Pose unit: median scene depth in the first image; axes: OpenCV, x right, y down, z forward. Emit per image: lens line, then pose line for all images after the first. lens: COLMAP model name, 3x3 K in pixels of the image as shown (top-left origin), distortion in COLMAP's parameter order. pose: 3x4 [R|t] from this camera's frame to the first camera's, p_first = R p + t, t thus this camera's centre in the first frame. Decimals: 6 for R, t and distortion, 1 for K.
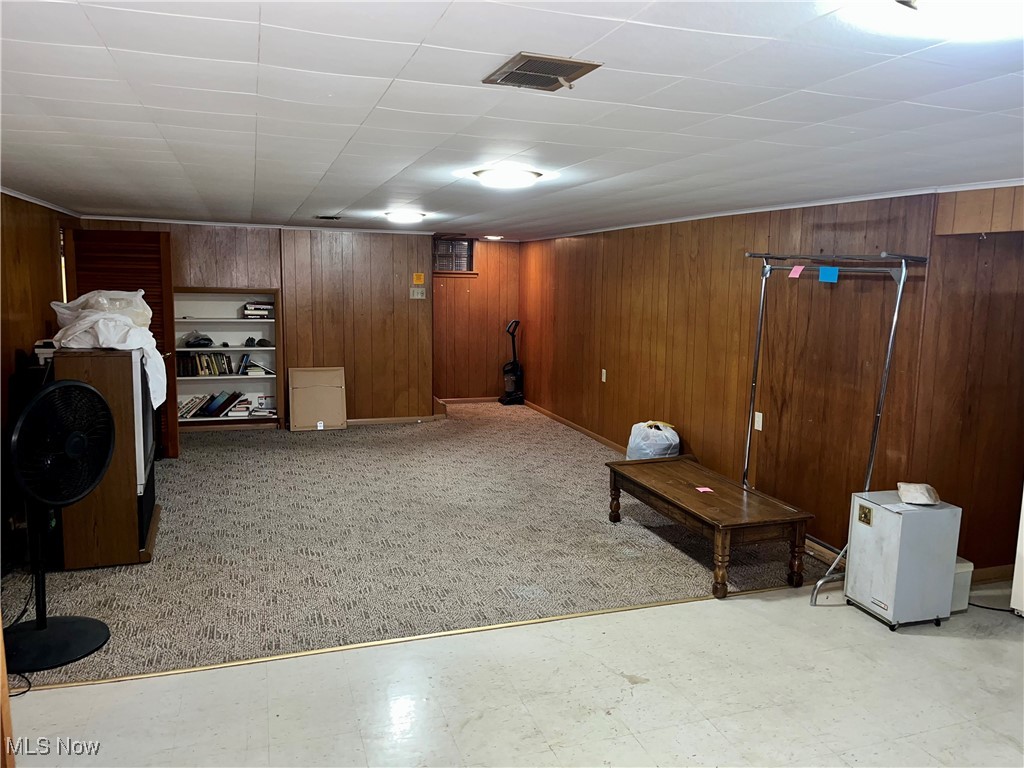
lens RADIAL K [[777.7, 0, 512.3], [0, 777.7, 385.6], [0, 0, 1]] dist [0.035805, -0.042122]
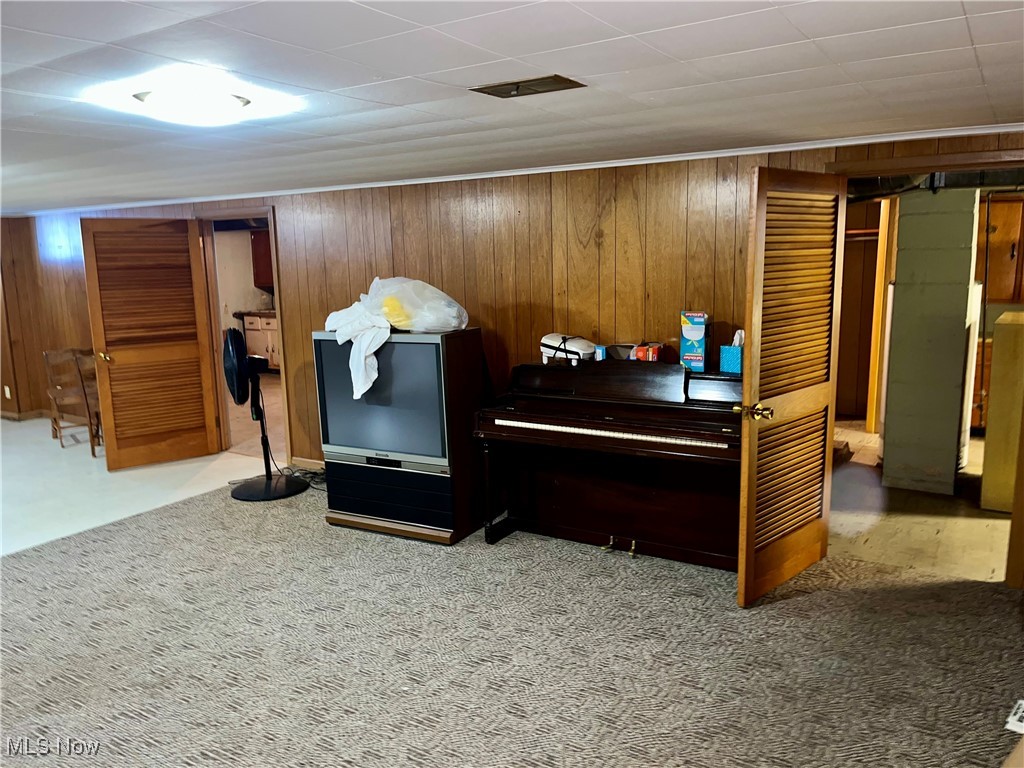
lens RADIAL K [[777.7, 0, 512.4], [0, 777.7, 386.5], [0, 0, 1]] dist [0.035805, -0.042122]
pose [[-0.779020, 0.099776, -0.619009, -0.005971], [-0.080656, 0.963108, 0.256745, -0.226913], [0.621789, 0.249936, -0.742233, 1.674030]]
